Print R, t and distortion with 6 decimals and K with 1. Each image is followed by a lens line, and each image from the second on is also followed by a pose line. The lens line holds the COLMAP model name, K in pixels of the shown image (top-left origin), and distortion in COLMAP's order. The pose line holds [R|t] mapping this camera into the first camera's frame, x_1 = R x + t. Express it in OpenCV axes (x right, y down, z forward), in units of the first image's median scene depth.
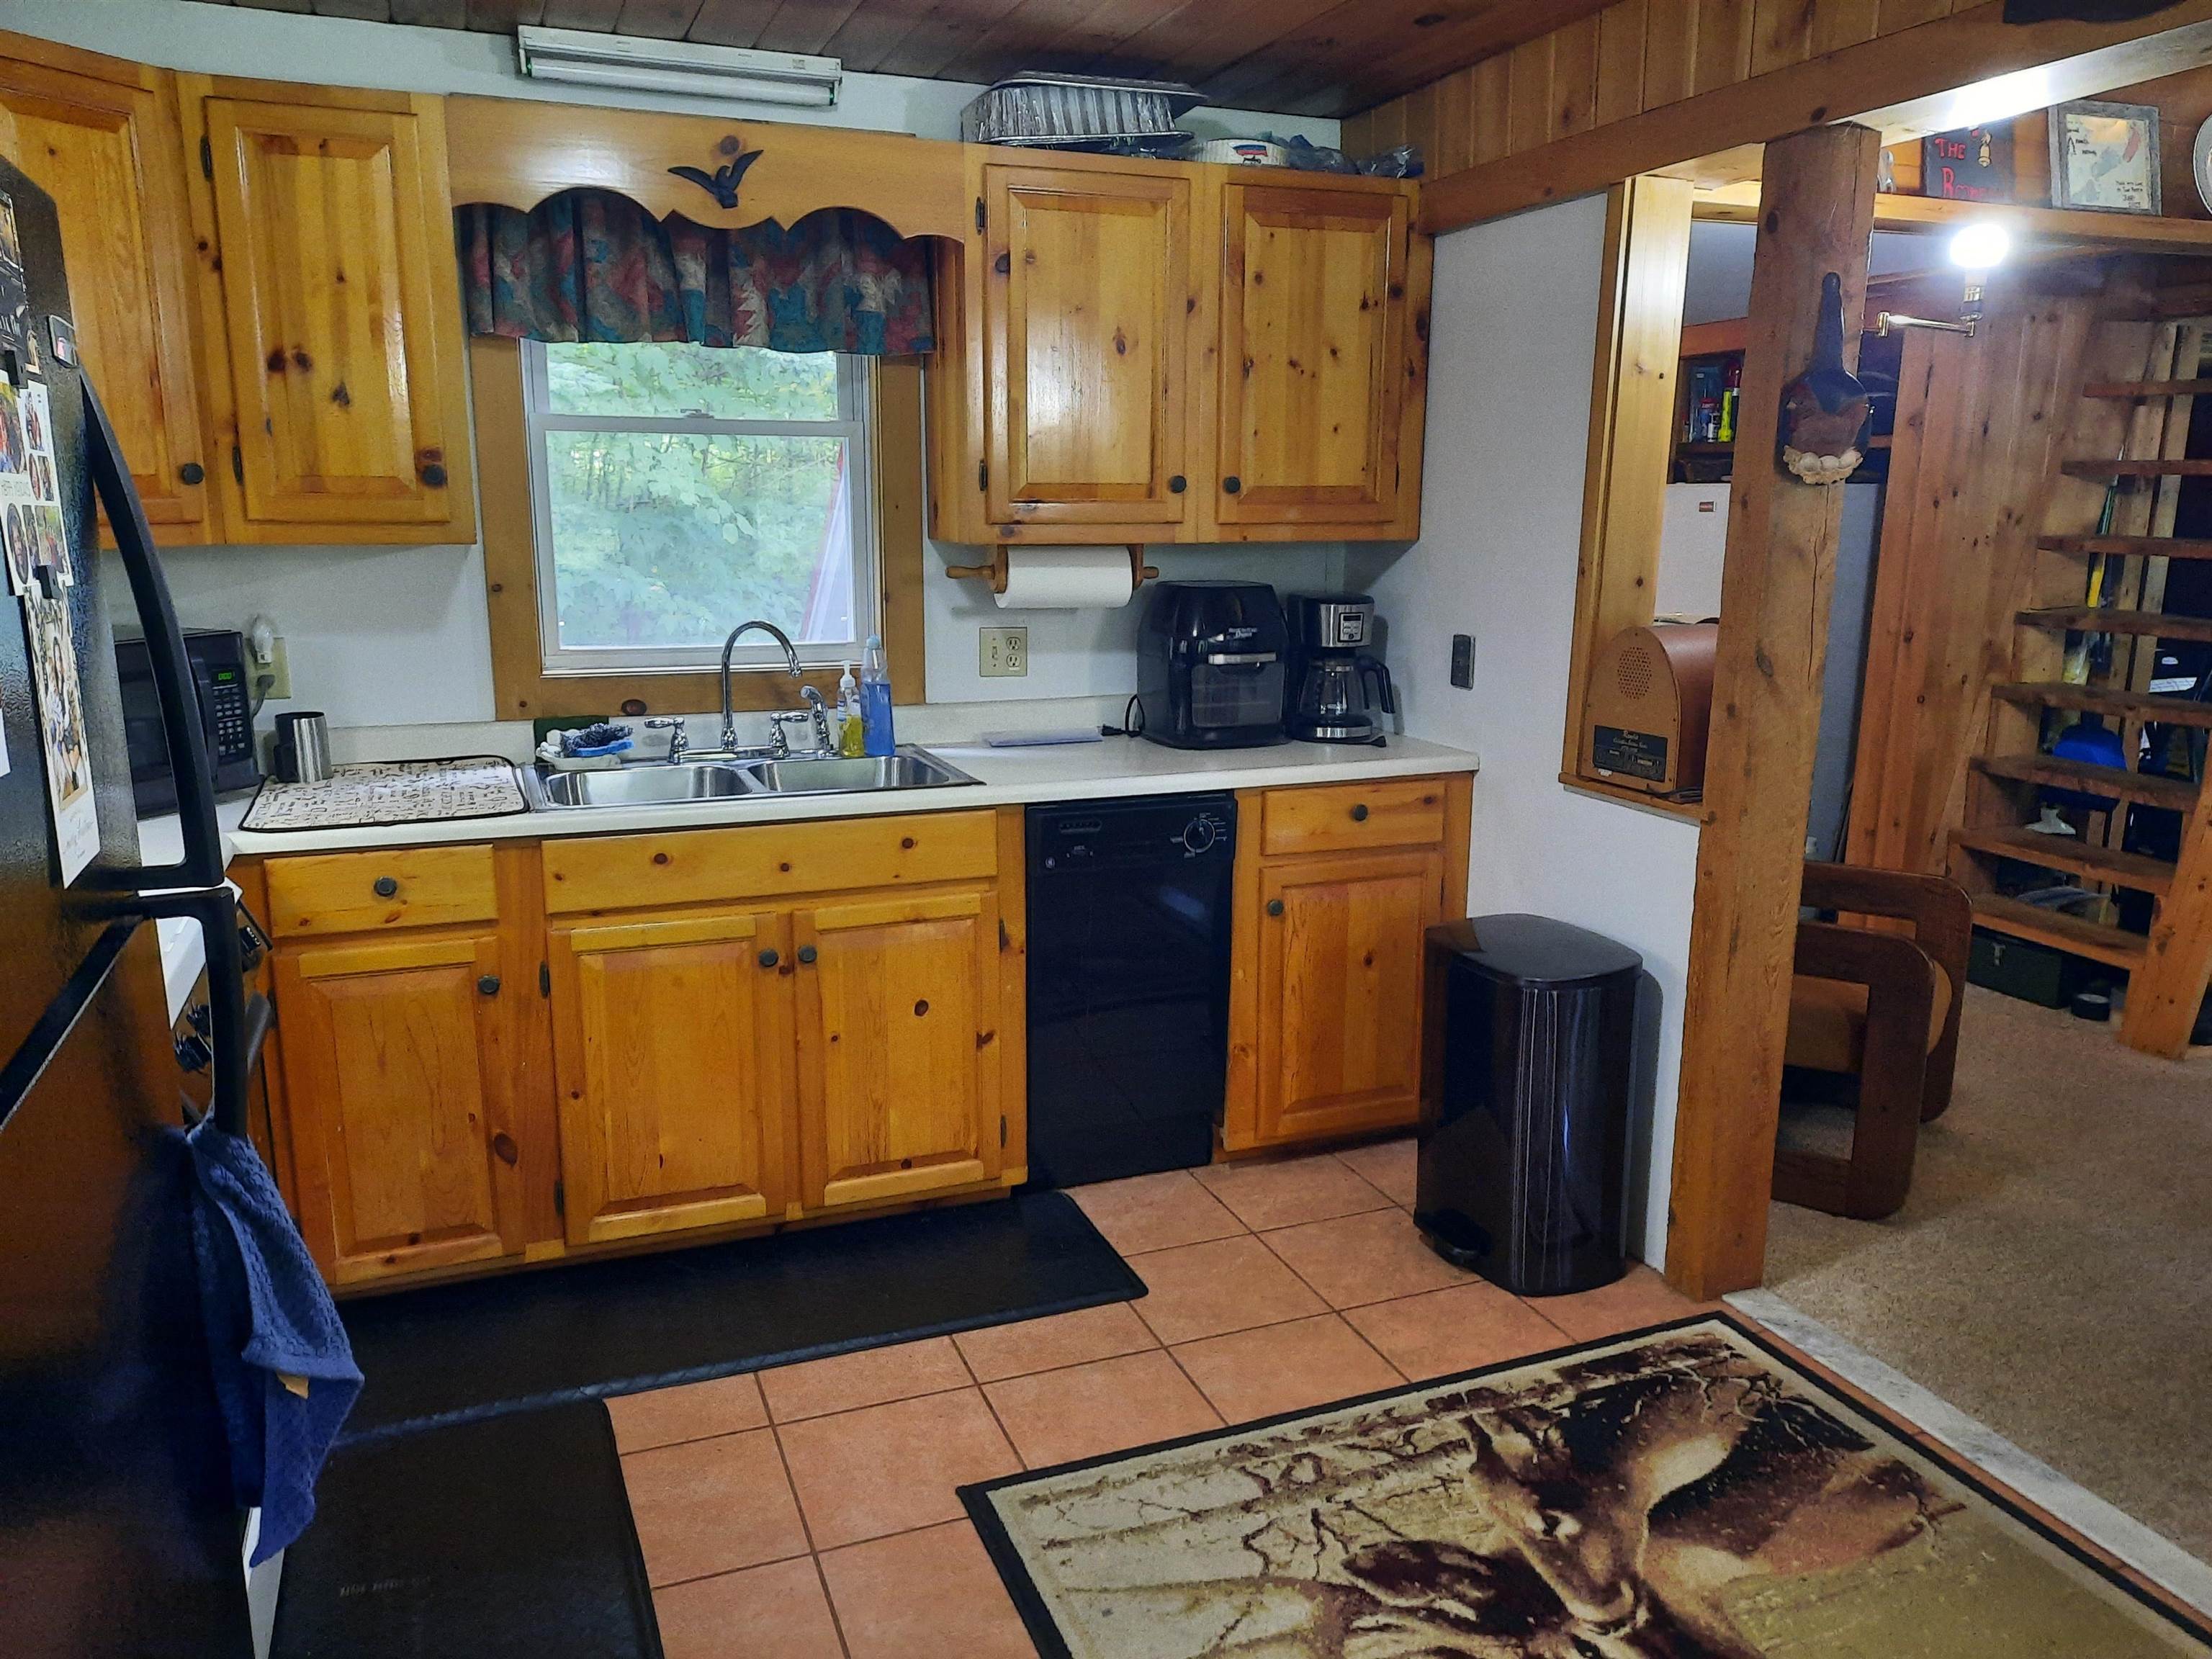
lens RADIAL K [[1622.1, 0, 1100.4], [0, 1622.1, 846.4], [0, 0, 1]] dist [0.011537, -0.004694]
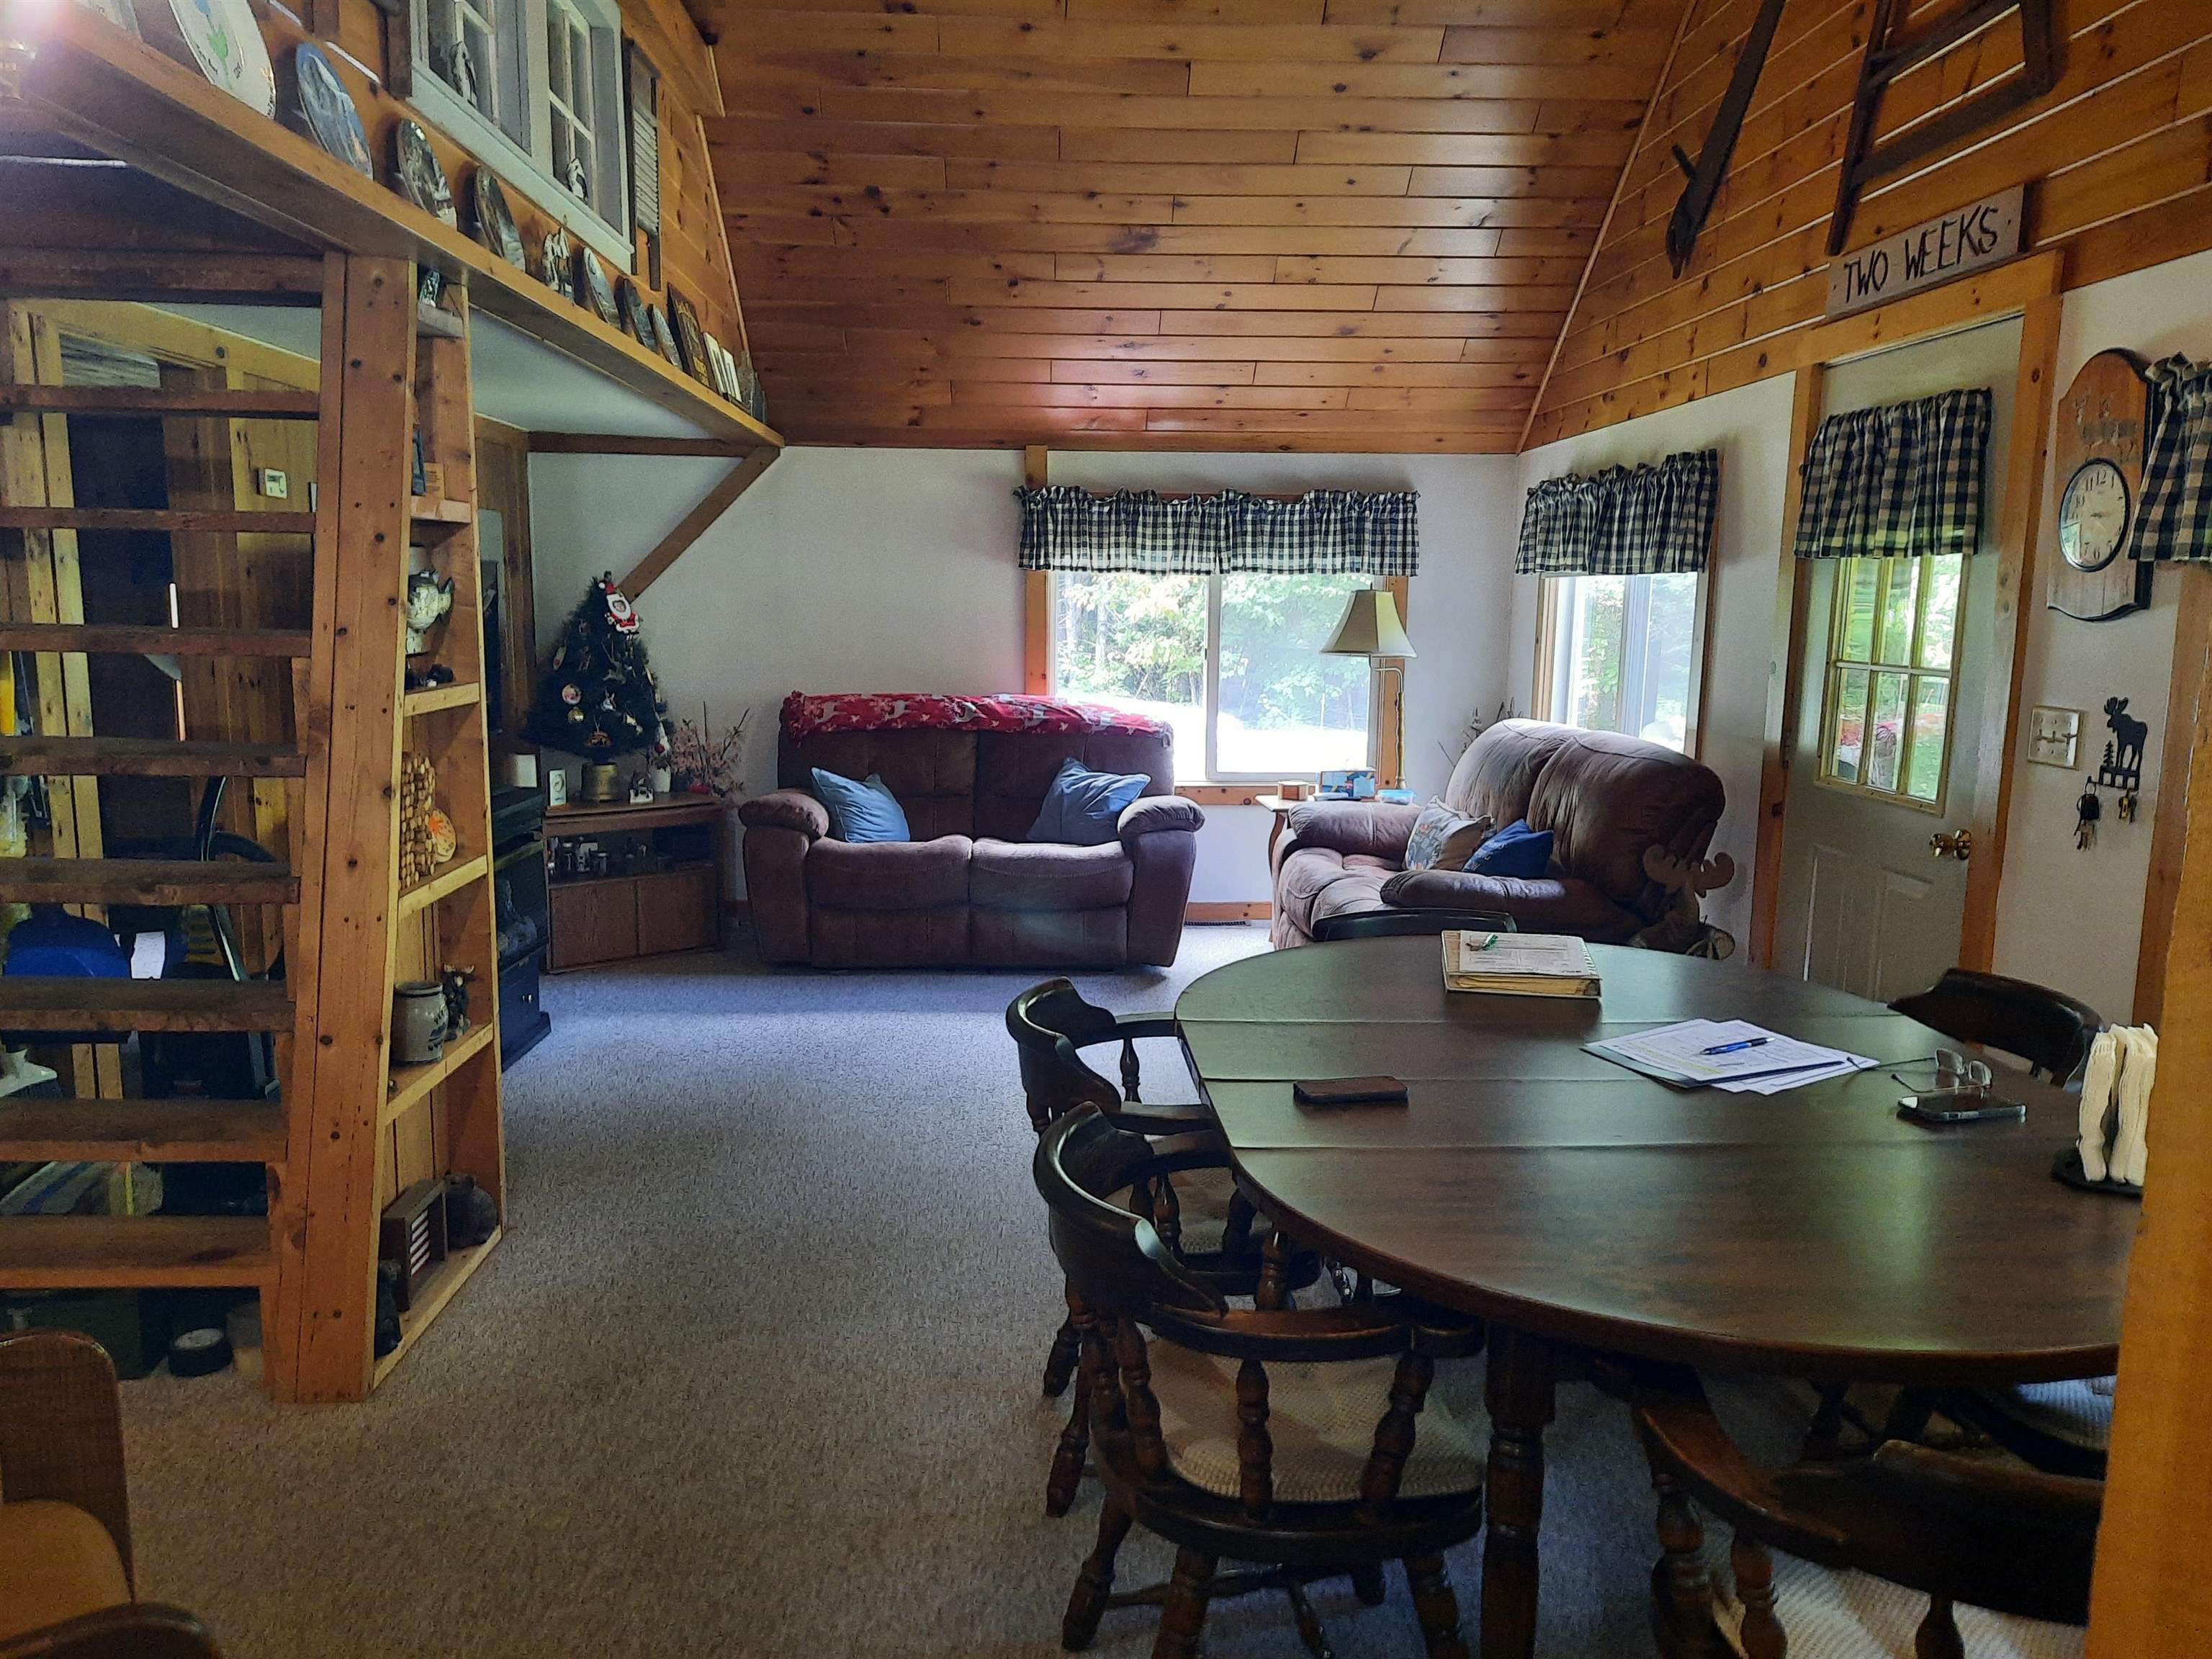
lens RADIAL K [[1595.4, 0, 1111.6], [0, 1595.4, 830.1], [0, 0, 1]] dist [0.059486, -0.066271]
pose [[0.307521, -0.145187, 0.940400, 0.145940], [0.198336, 0.976364, 0.085881, -0.081372], [-0.930641, 0.160104, 0.329049, 0.407406]]
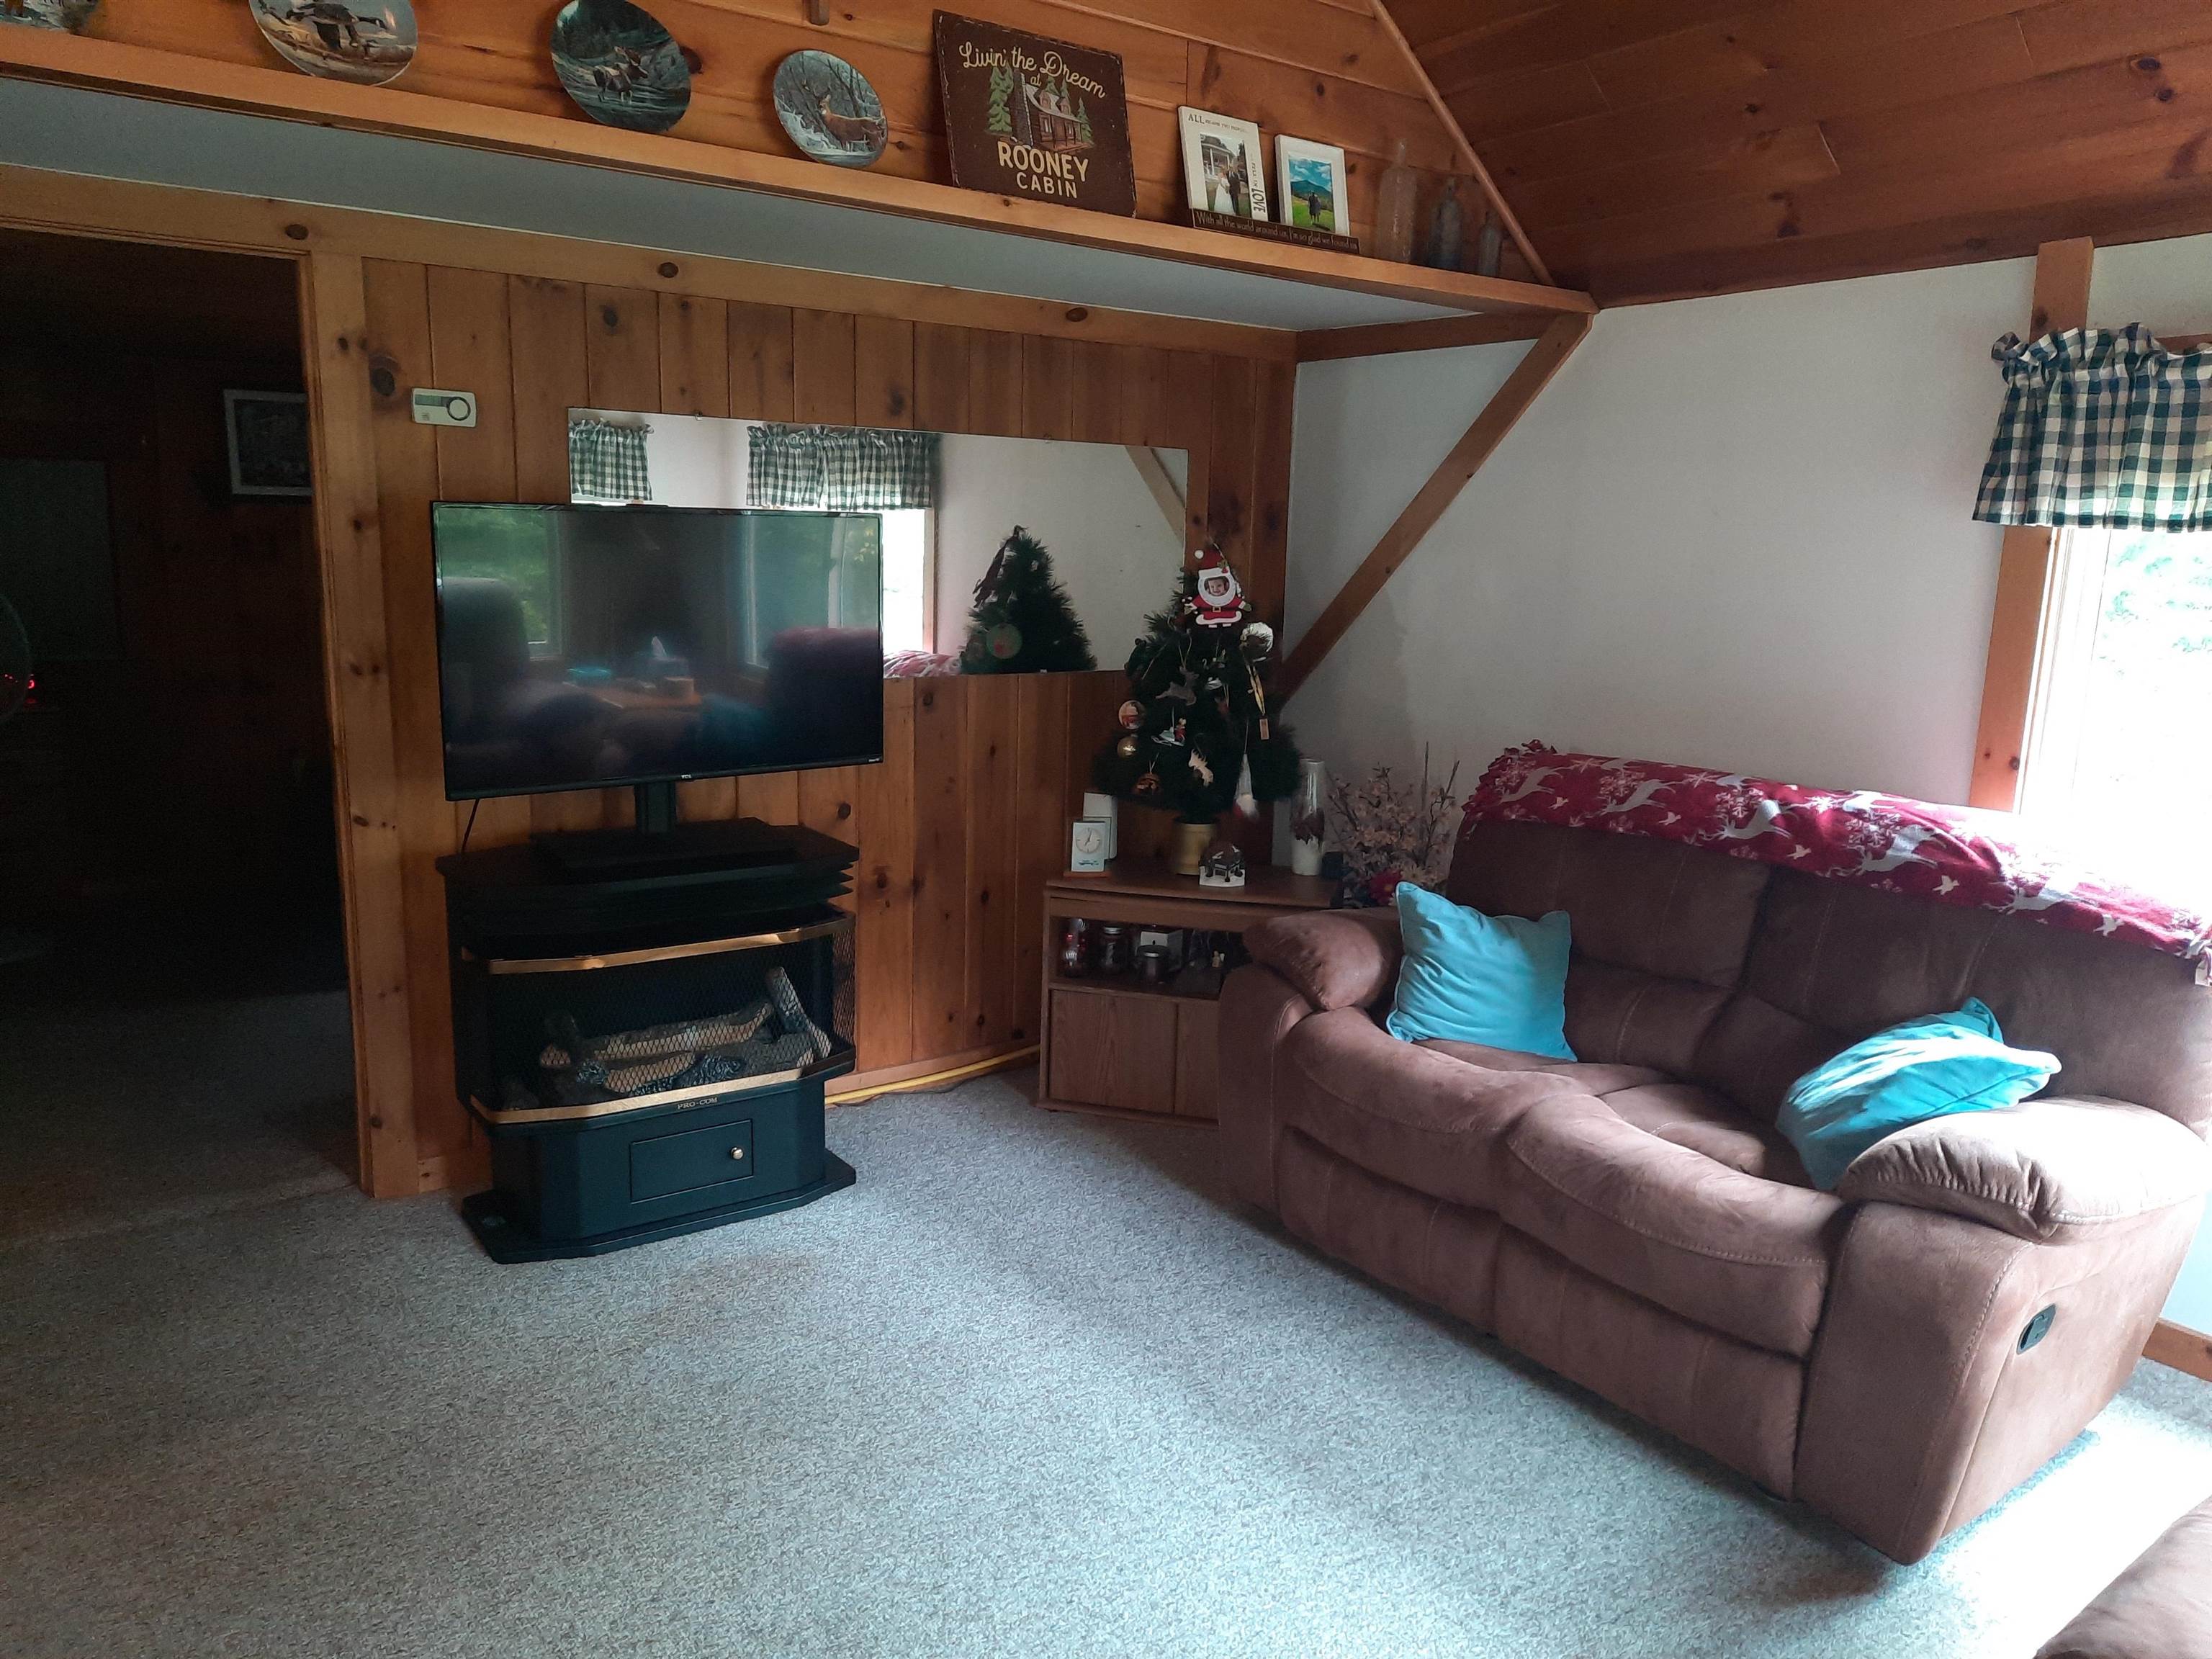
lens RADIAL K [[1606.4, 0, 1128.7], [0, 1606.4, 823.7], [0, 0, 1]] dist [0.077888, -0.098573]
pose [[0.965438, -0.035338, 0.258227, 0.962198], [0.044957, 0.998494, -0.031439, -0.076404], [-0.256727, 0.041961, 0.965573, 0.375034]]
